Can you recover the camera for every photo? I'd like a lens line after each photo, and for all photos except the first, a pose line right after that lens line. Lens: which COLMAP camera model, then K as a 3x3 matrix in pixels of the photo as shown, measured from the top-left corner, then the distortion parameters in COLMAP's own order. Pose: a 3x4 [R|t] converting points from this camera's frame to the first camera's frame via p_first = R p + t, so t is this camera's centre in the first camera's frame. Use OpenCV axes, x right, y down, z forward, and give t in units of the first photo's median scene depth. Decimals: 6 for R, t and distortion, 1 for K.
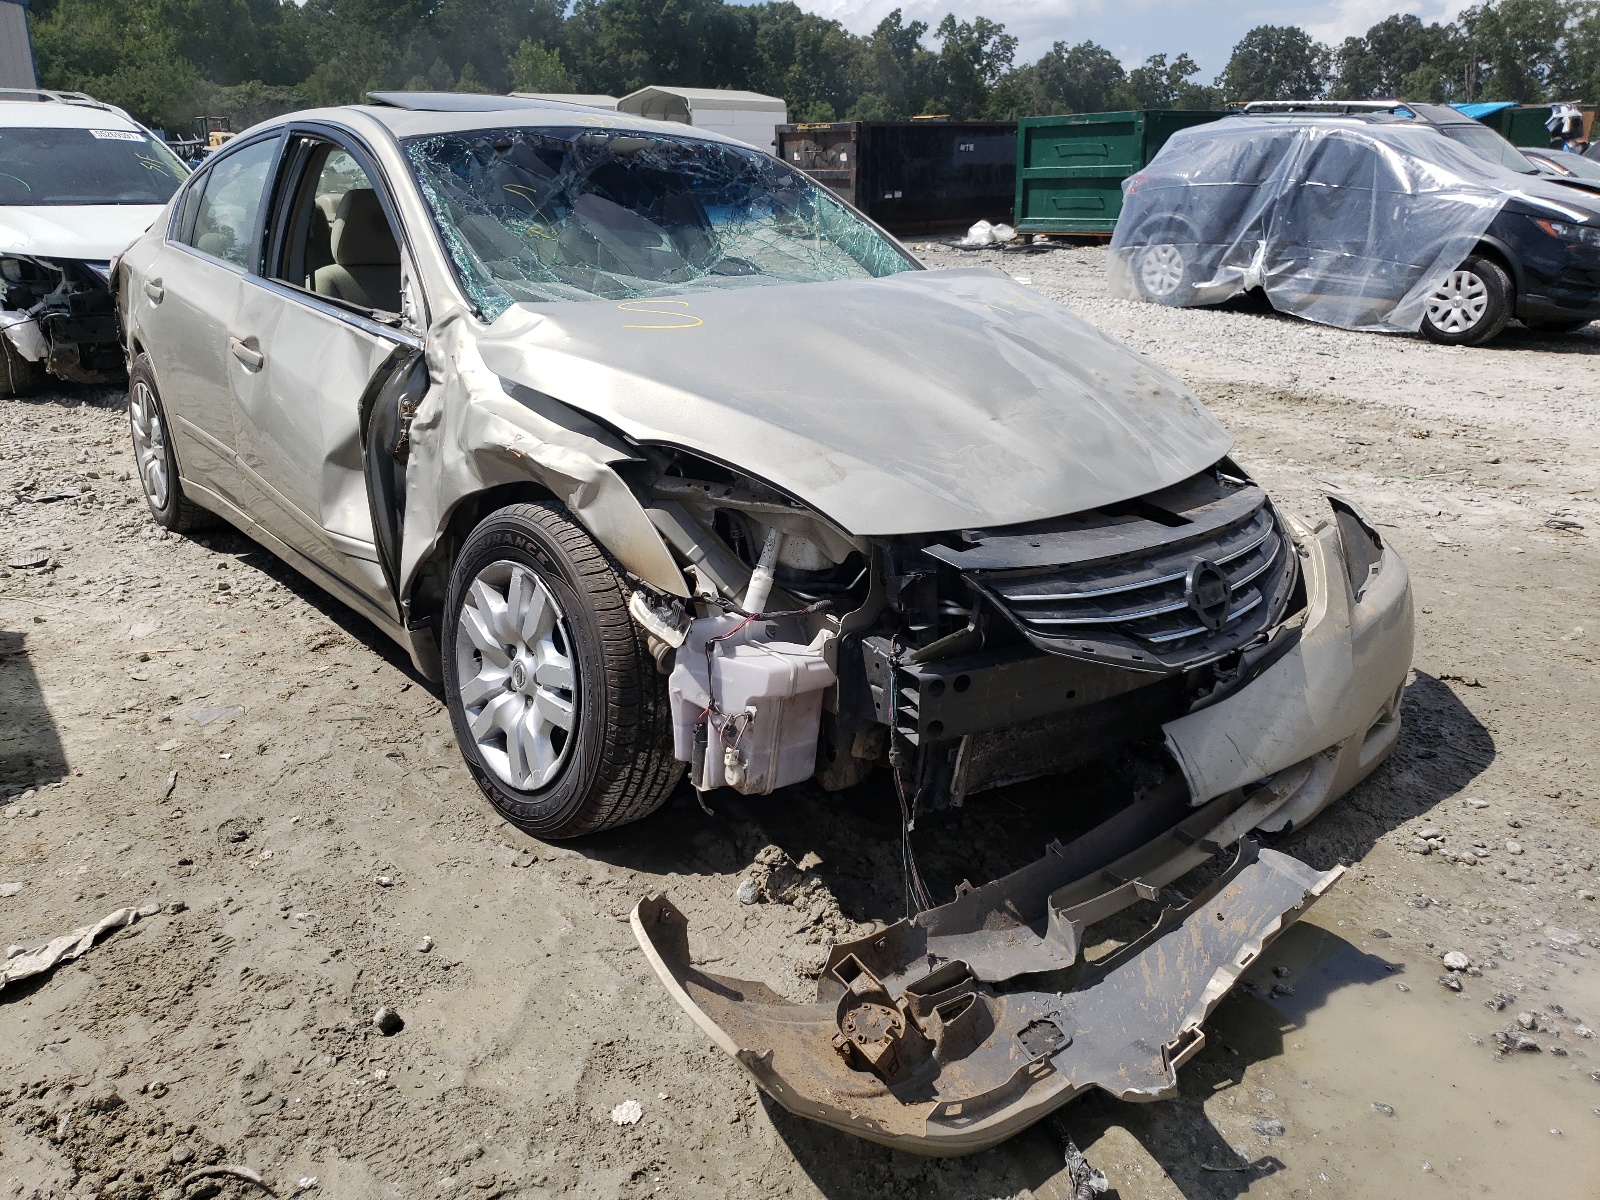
lens RADIAL K [[1210.0, 0, 799.6], [0, 1210.0, 600.1], [0, 0, 1]] dist [0.020172, -0.013412]
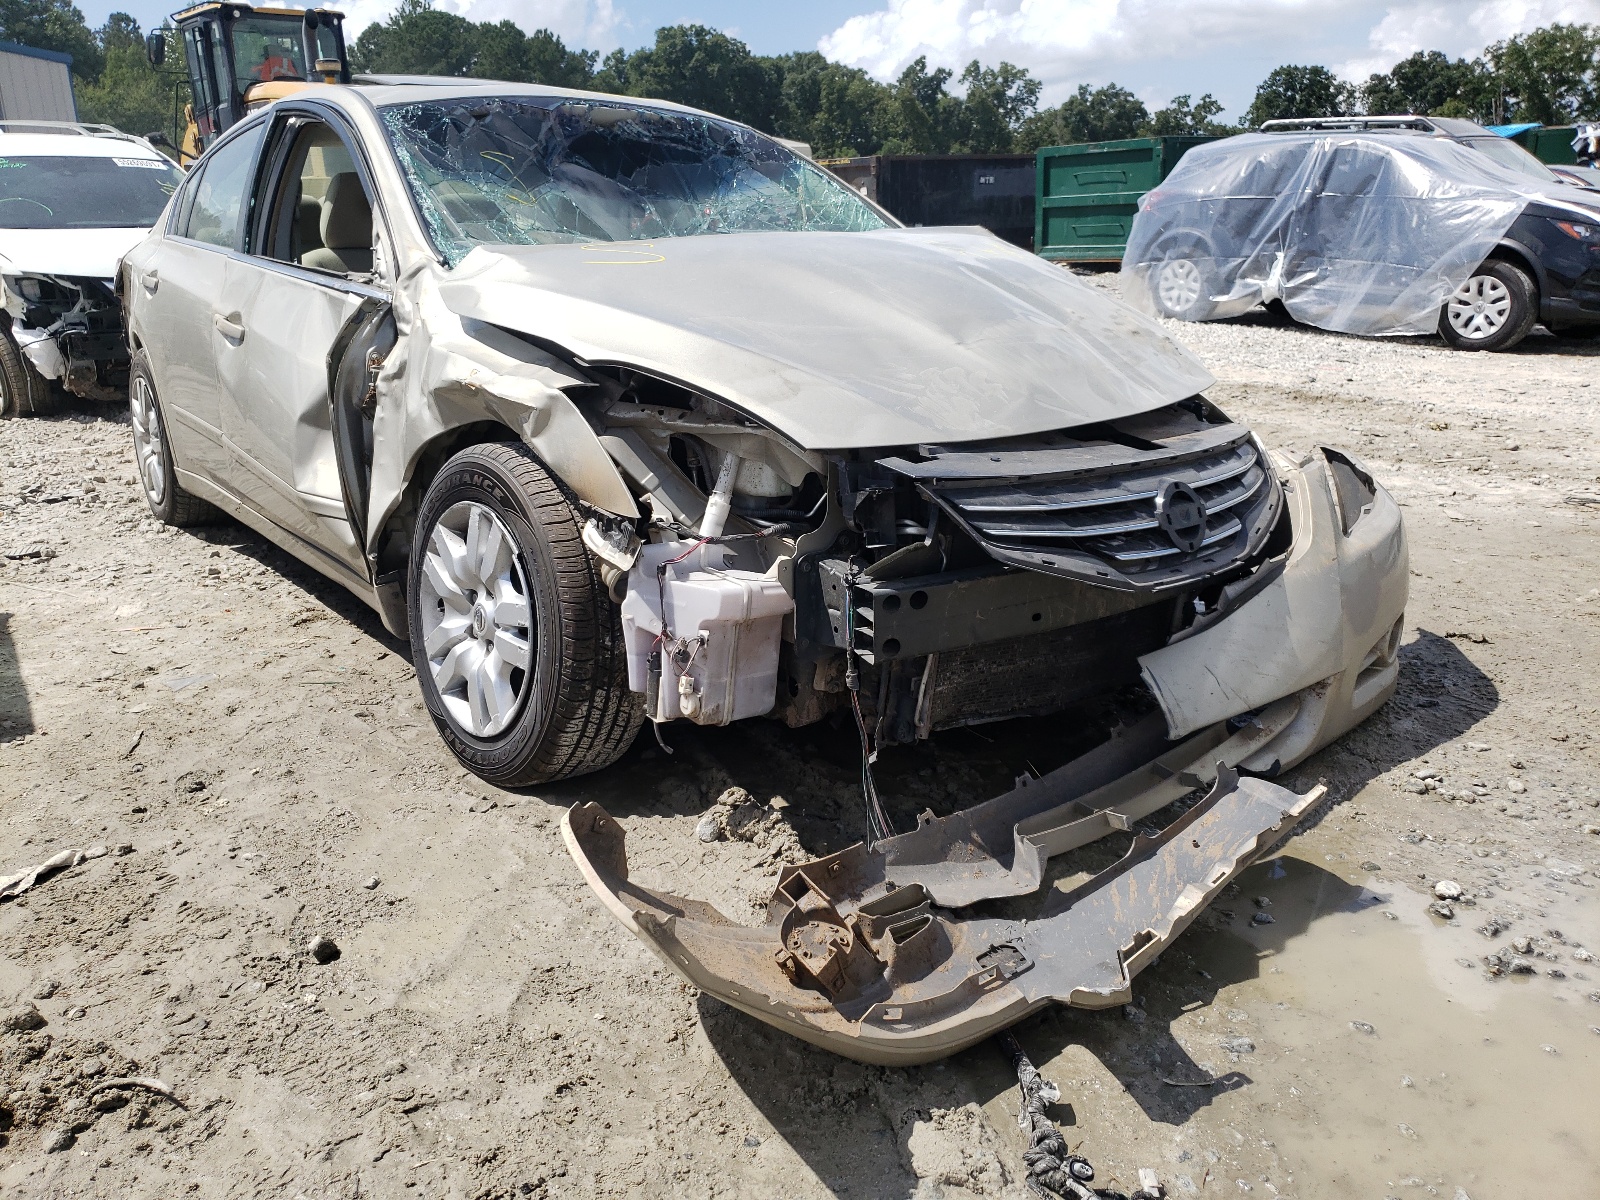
lens RADIAL K [[1210.0, 0, 799.6], [0, 1210.0, 601.1], [0, 0, 1]] dist [0.020172, -0.013412]
pose [[0.999565, -0.010790, -0.027450, 0.056753], [0.009811, 0.999320, -0.035544, 0.089320], [0.027814, 0.035260, 0.998991, 0.030358]]
